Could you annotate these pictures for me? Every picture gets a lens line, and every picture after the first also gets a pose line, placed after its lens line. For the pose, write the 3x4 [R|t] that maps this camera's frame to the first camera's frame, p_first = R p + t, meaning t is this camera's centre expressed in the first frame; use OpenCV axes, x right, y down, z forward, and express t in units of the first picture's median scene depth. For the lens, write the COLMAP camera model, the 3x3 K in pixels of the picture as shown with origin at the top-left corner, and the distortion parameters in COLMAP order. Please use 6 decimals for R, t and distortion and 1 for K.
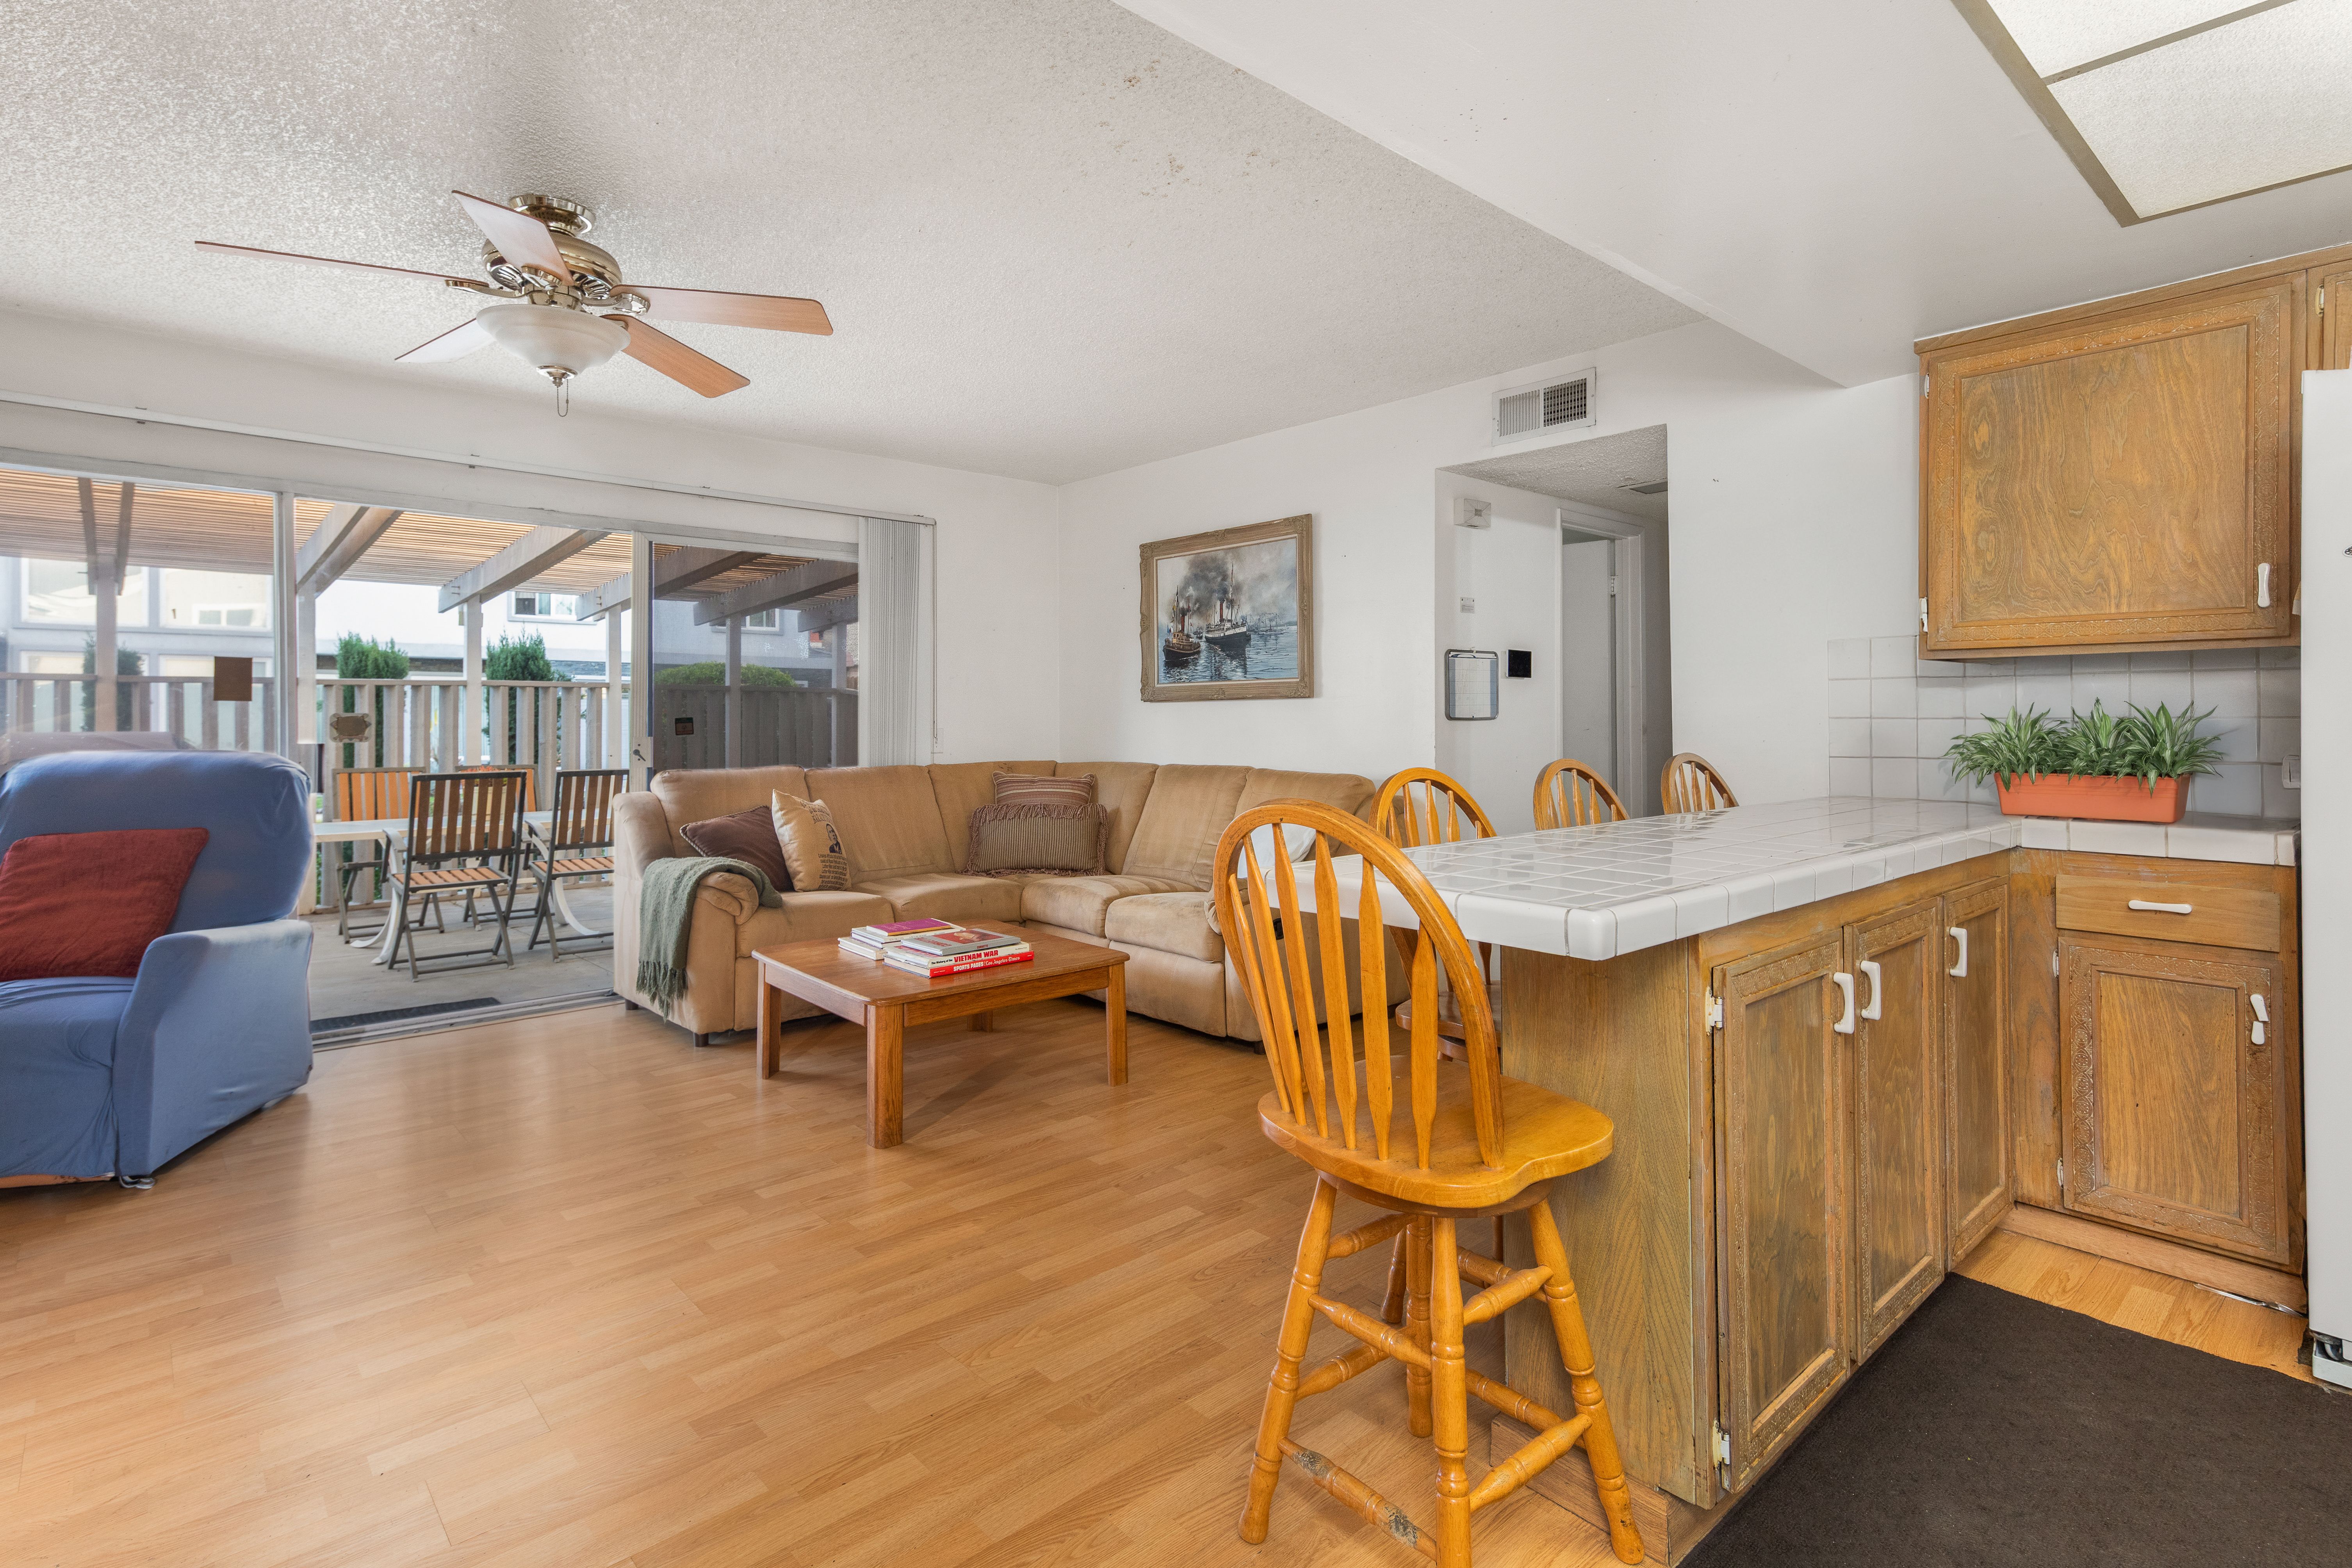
lens RADIAL K [[1157.6, 0, 1177.9], [0, 1157.6, 716.7], [0, 0, 1]] dist [0.027468, 0.000027]
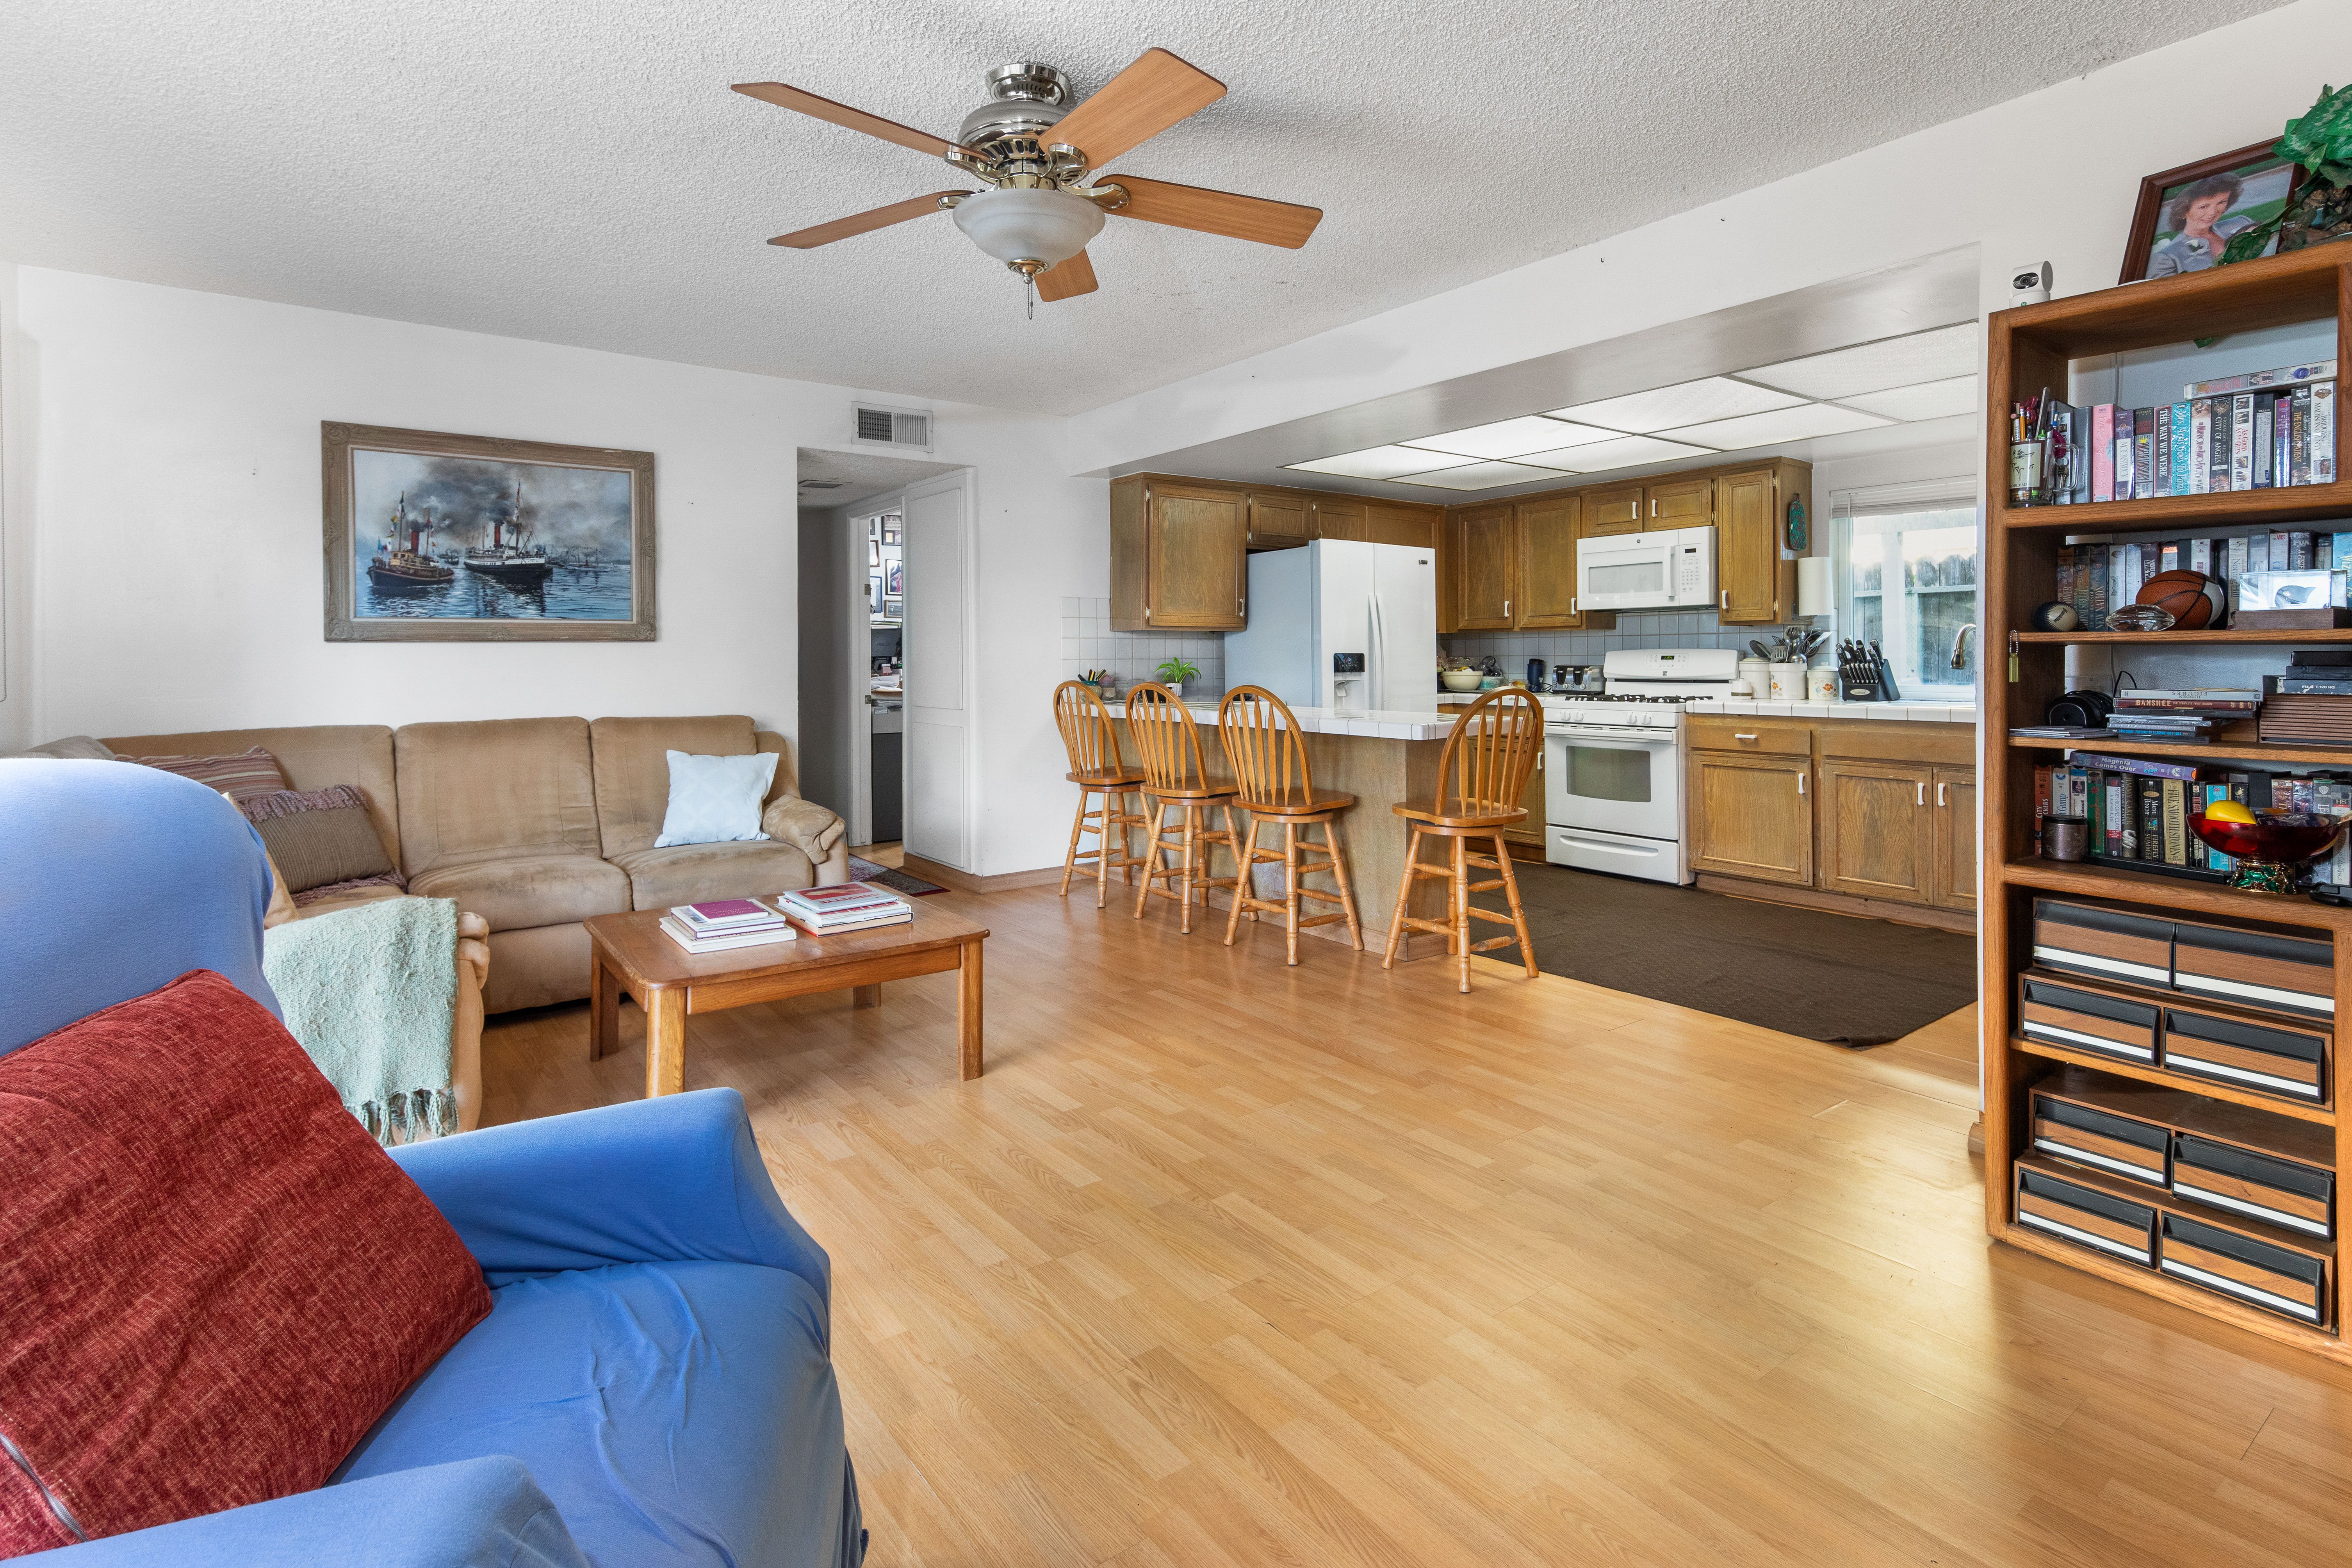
lens RADIAL K [[1135.5, 0, 1178.5], [0, 1135.5, 660.7], [0, 0, 1]] dist [0.029422, 0.000084]
pose [[0.089363, -0.001129, 0.995998, -0.767242], [0.004946, 0.999988, 0.000690, 0.001519], [-0.995987, 0.004865, 0.089368, 0.450905]]
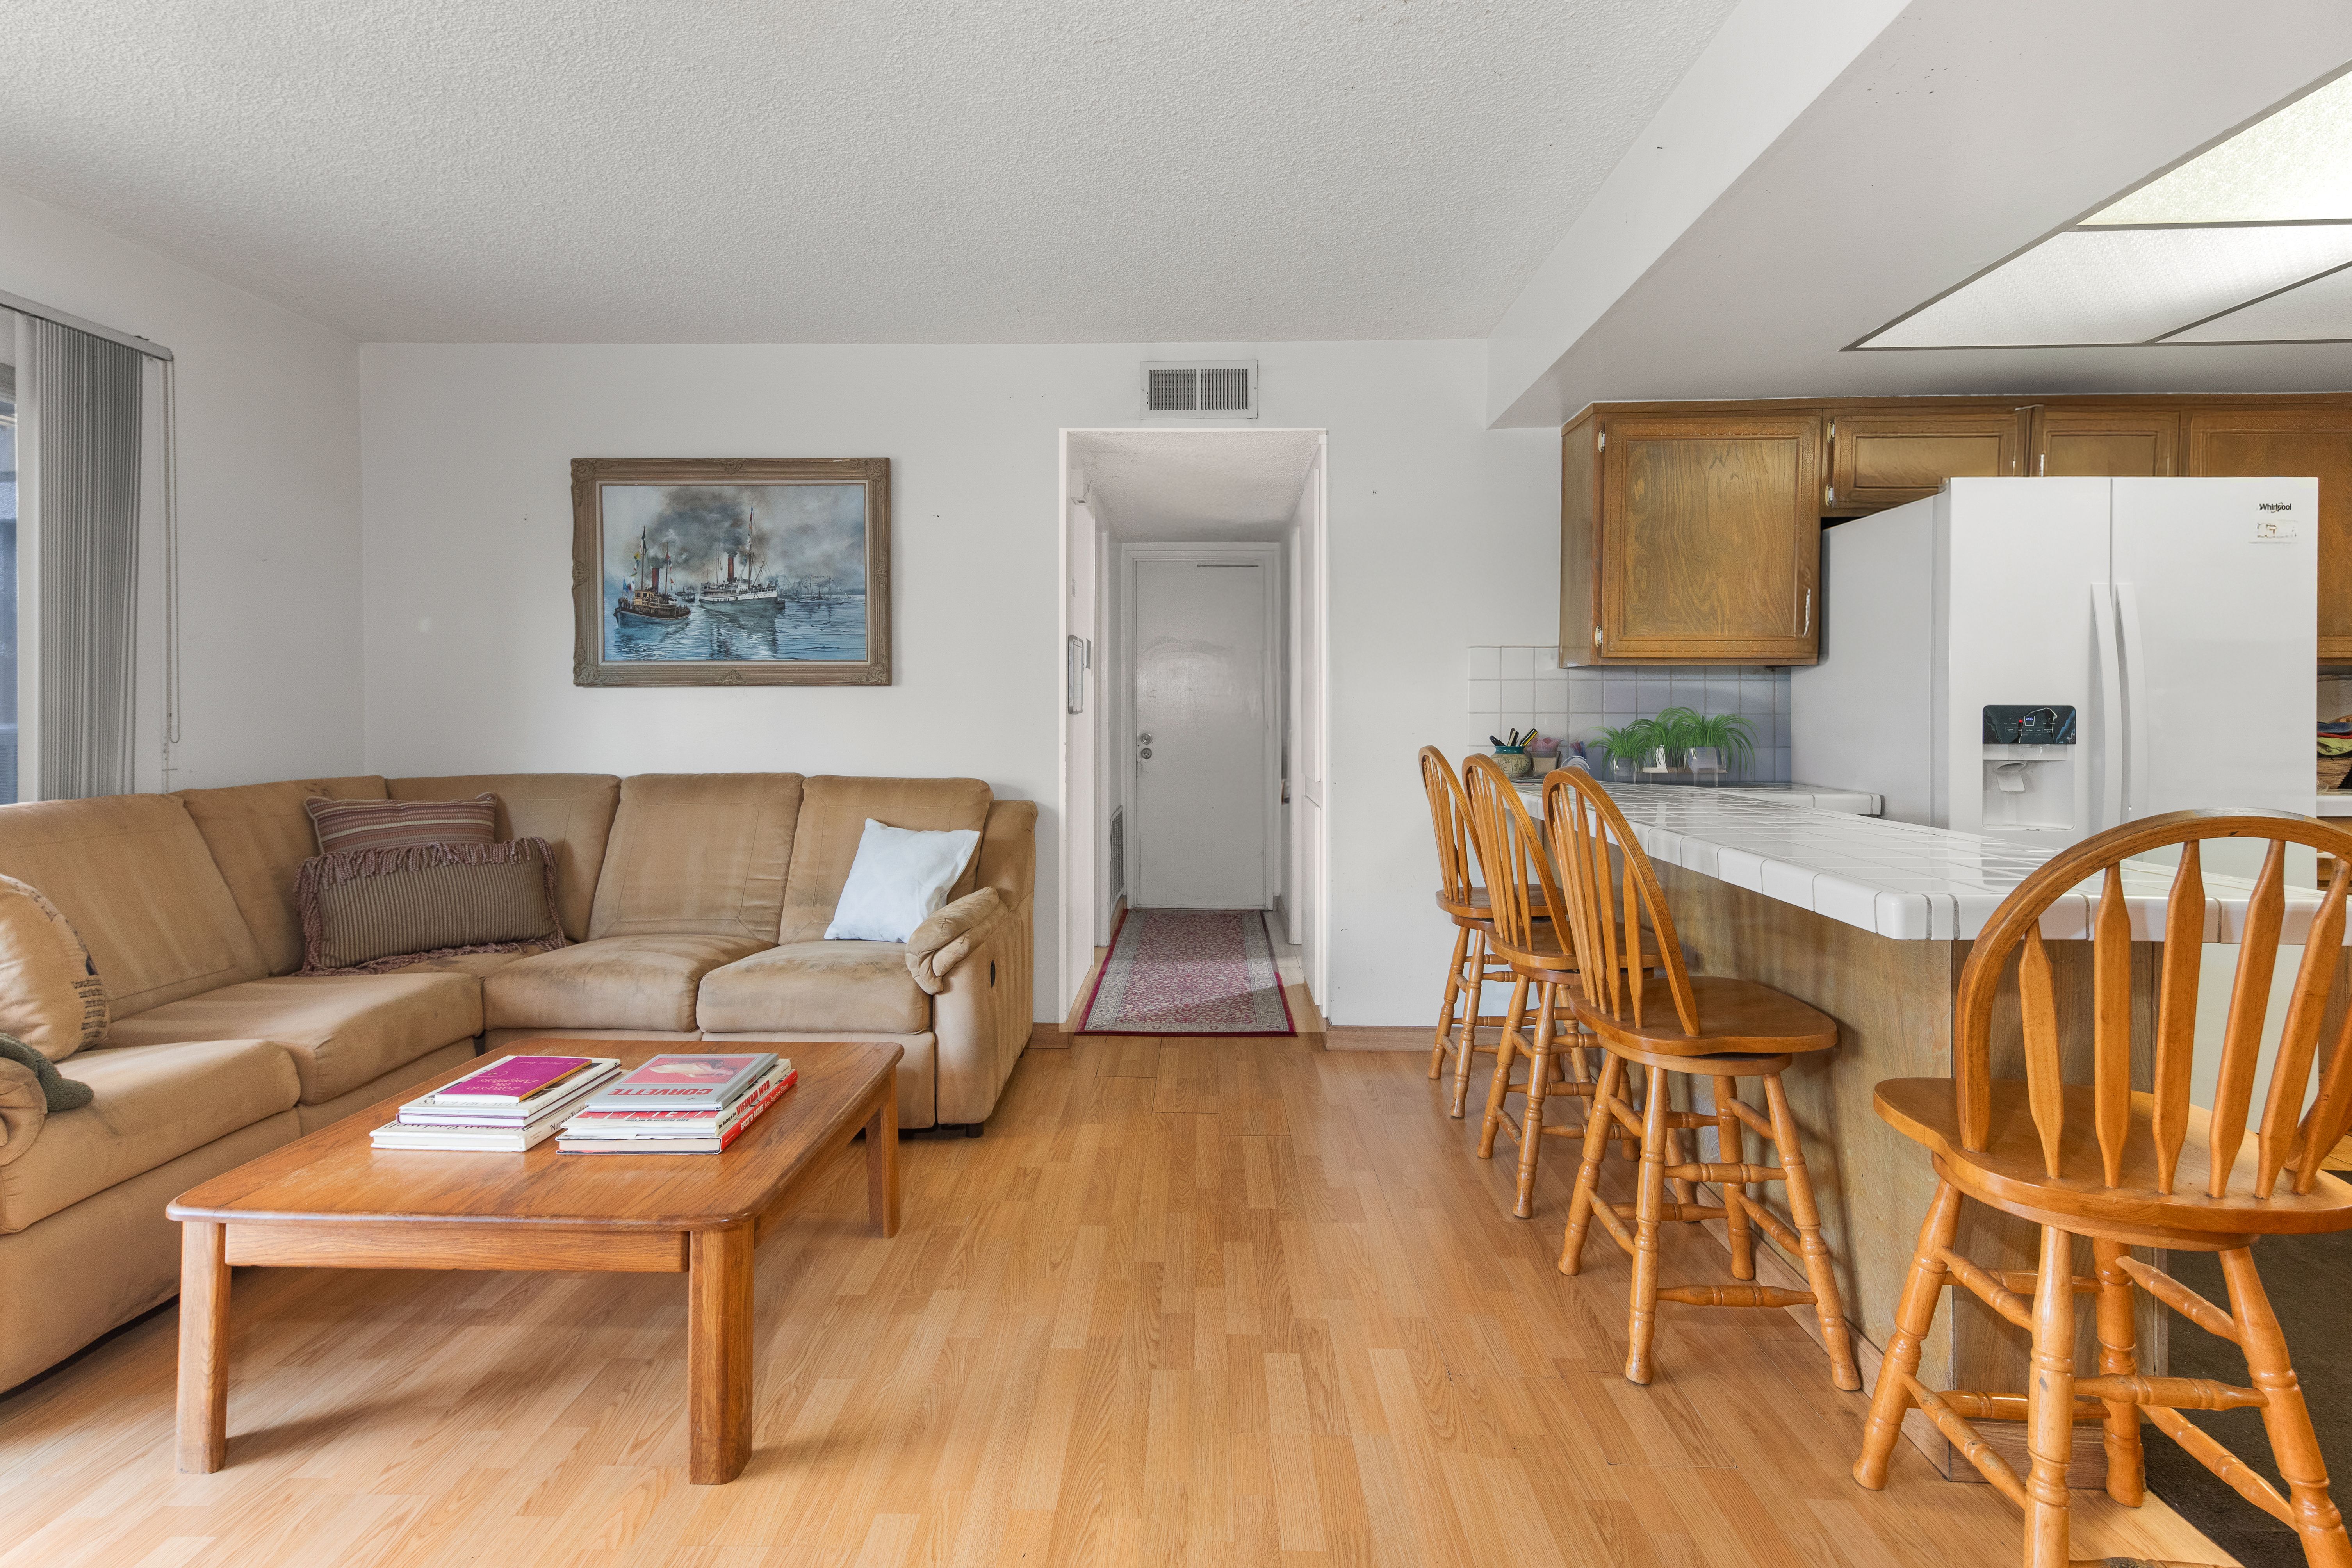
lens RADIAL K [[1145.8, 0, 1172.5], [0, 1145.8, 727.9], [0, 0, 1]] dist [0.026382, -0.000077]
pose [[0.690071, -0.006516, 0.723713, -0.314510], [-0.005022, 0.999892, 0.013792, 0.001117], [-0.723725, -0.013152, 0.689963, 0.287126]]
